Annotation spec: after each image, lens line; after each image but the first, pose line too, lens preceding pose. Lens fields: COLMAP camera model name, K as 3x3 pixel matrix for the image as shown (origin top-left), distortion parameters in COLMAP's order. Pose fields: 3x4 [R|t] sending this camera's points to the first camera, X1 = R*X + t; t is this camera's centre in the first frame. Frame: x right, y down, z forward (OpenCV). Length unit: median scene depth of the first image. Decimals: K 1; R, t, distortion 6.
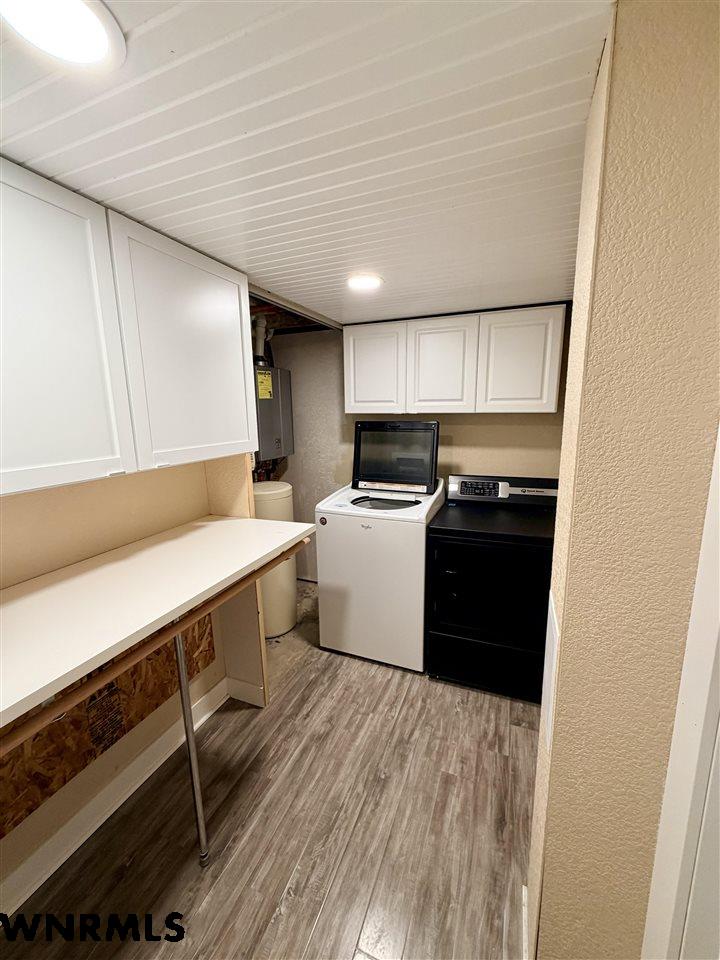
lens RADIAL K [[380.3, 0, 361.5], [0, 380.3, 477.4], [0, 0, 1]] dist [-0.004415, 0.000520]
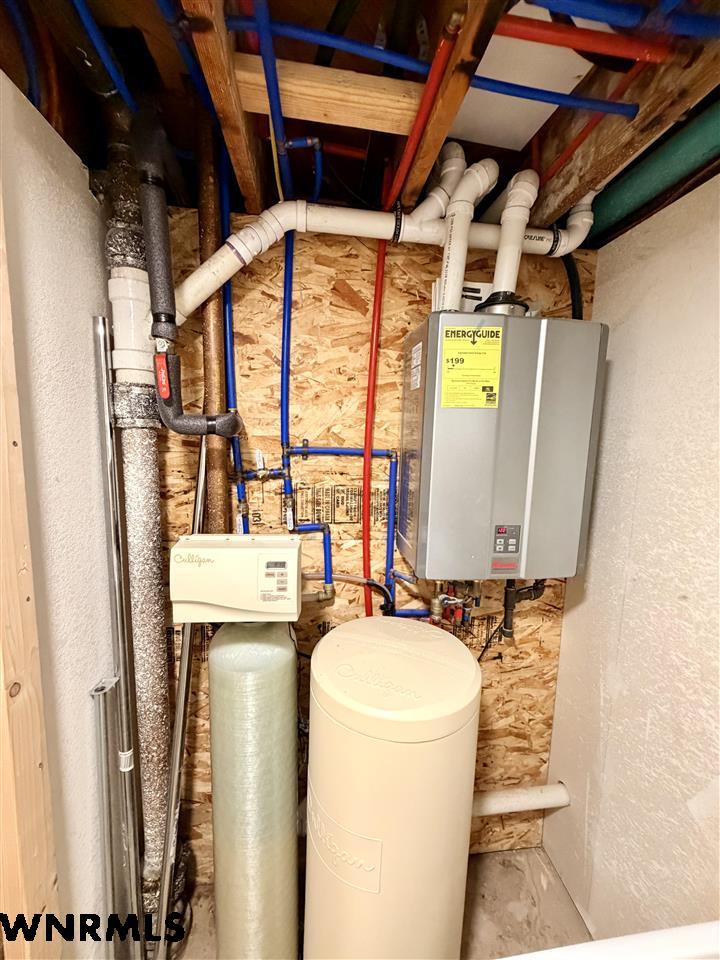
lens RADIAL K [[380.3, 0, 362.2], [0, 380.3, 479.1], [0, 0, 1]] dist [-0.004415, 0.000520]
pose [[0.490945, 0.136330, -0.860457, 0.004168], [-0.197675, 0.979351, 0.042382, -0.137318], [0.848468, 0.149284, 0.507757, 0.742383]]
